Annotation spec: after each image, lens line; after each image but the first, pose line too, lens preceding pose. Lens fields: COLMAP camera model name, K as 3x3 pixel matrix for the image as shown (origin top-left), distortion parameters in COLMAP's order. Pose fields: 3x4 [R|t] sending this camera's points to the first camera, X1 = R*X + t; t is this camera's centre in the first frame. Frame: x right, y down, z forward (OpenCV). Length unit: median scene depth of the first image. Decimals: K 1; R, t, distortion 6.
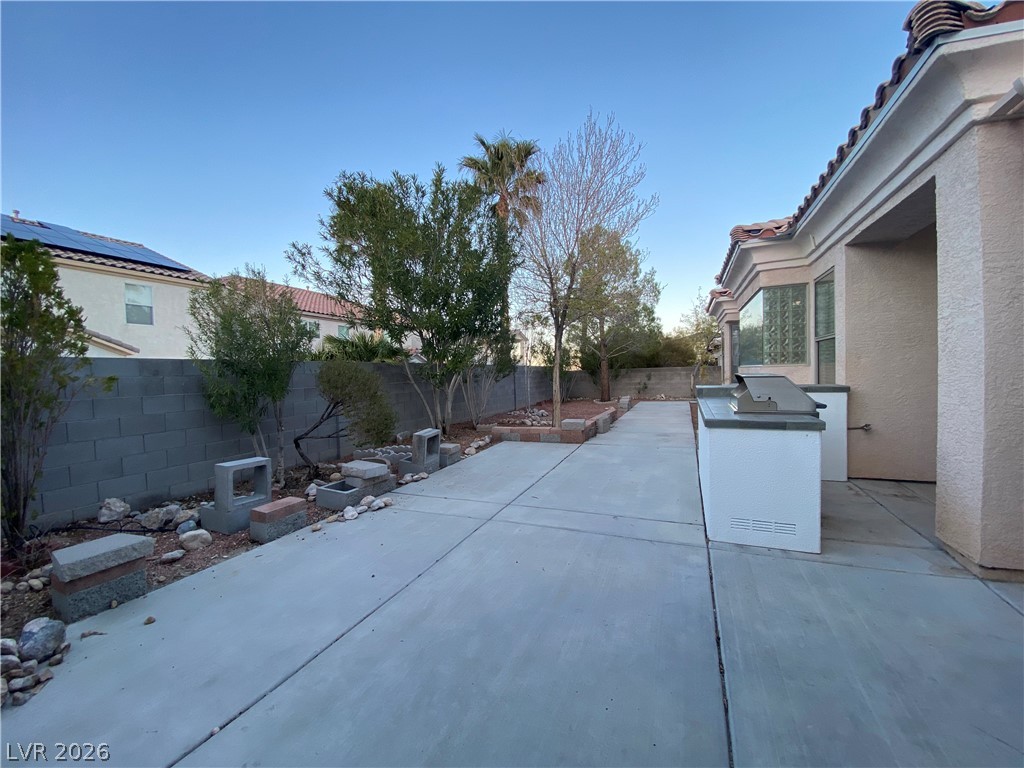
lens RADIAL K [[427.5, 0, 514.7], [0, 427.5, 378.3], [0, 0, 1]] dist [-0.002659, -0.009069]
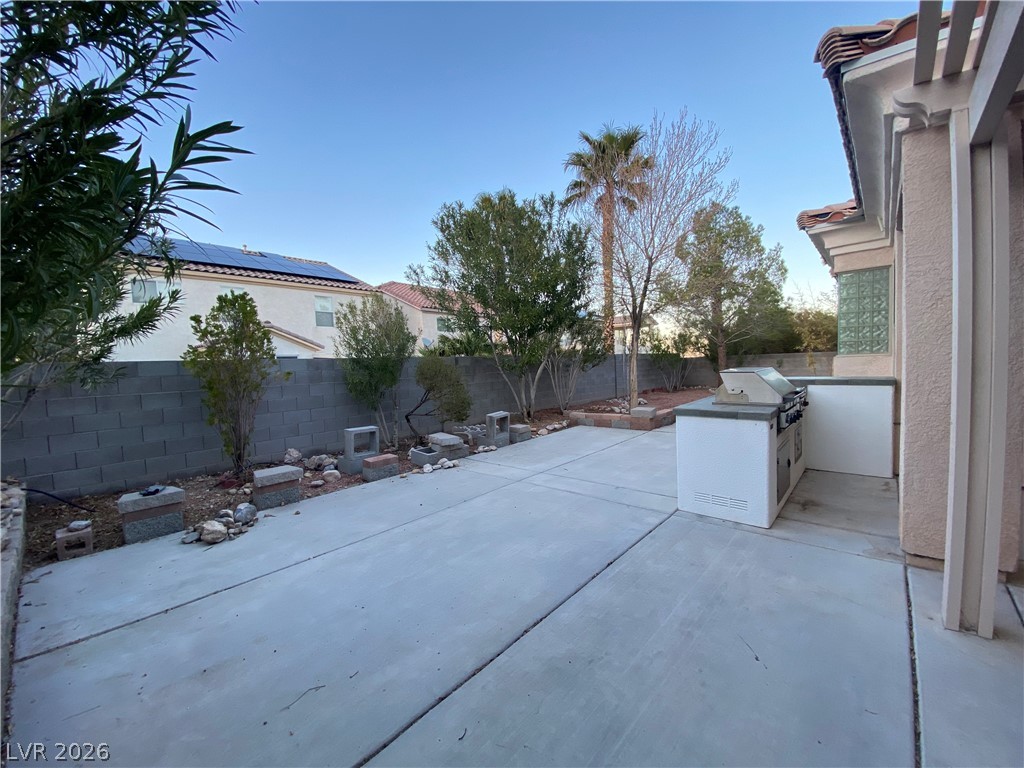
lens RADIAL K [[427.5, 0, 508.6], [0, 427.5, 381.9], [0, 0, 1]] dist [-0.002659, -0.009069]
pose [[0.943393, 0.006952, -0.331603, 0.306529], [0.006783, 0.999167, 0.040245, -0.021469], [0.331607, -0.040216, 0.942560, -0.203134]]
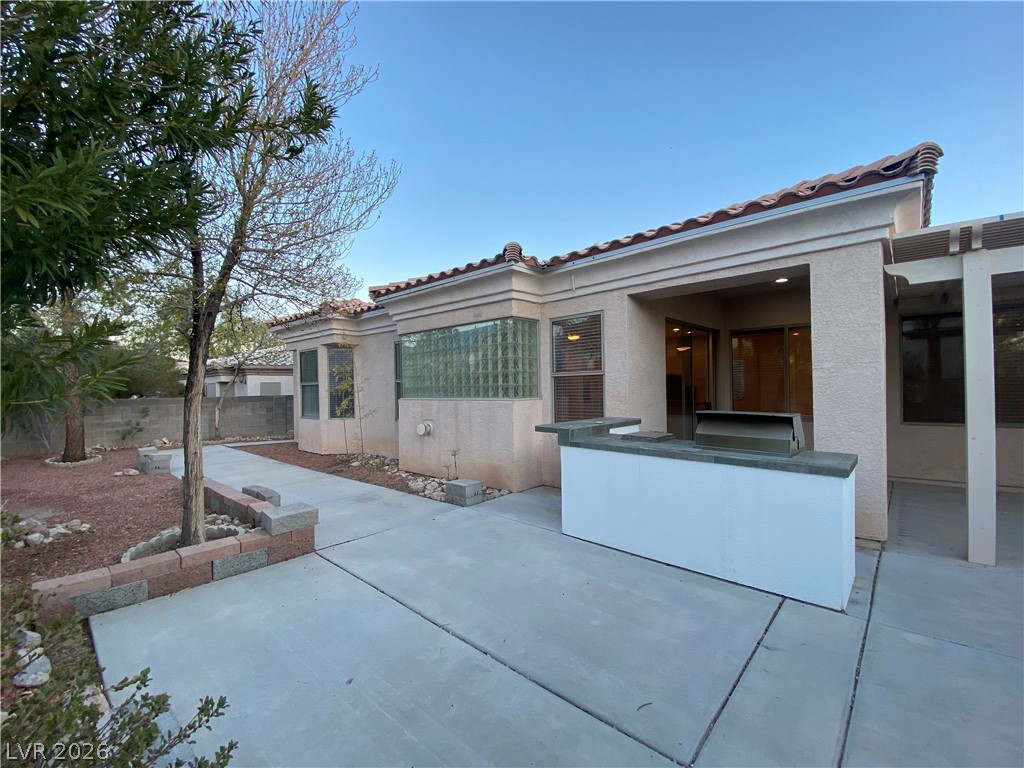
lens RADIAL K [[427.5, 0, 512.1], [0, 427.5, 388.3], [0, 0, 1]] dist [-0.002659, -0.009069]
pose [[0.351269, 0.010886, 0.936211, -0.439230], [0.026653, 0.999411, -0.021621, -0.051020], [-0.935895, 0.032548, 0.350772, 0.996423]]
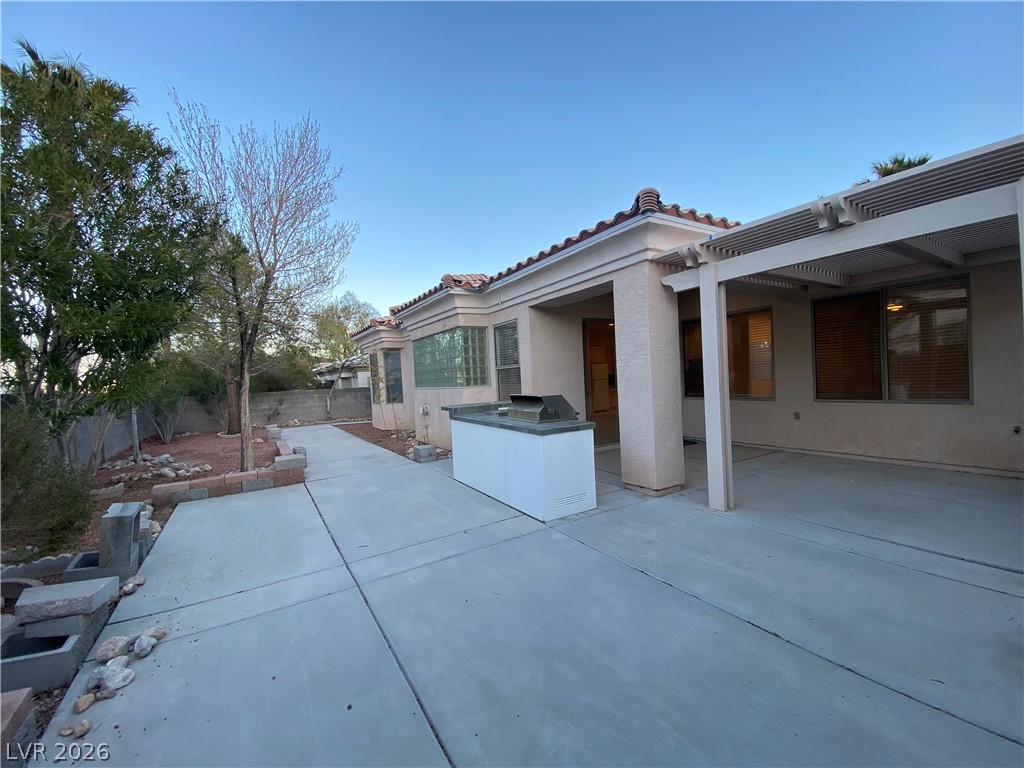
lens RADIAL K [[405.4, 0, 518.0], [0, 405.4, 388.8], [0, 0, 1]] dist [-0.004238, -0.002896]
pose [[0.581097, -0.034618, 0.813098, -0.454882], [0.053416, 0.998563, 0.004339, -0.034037], [-0.812079, 0.040911, 0.582111, 0.241866]]
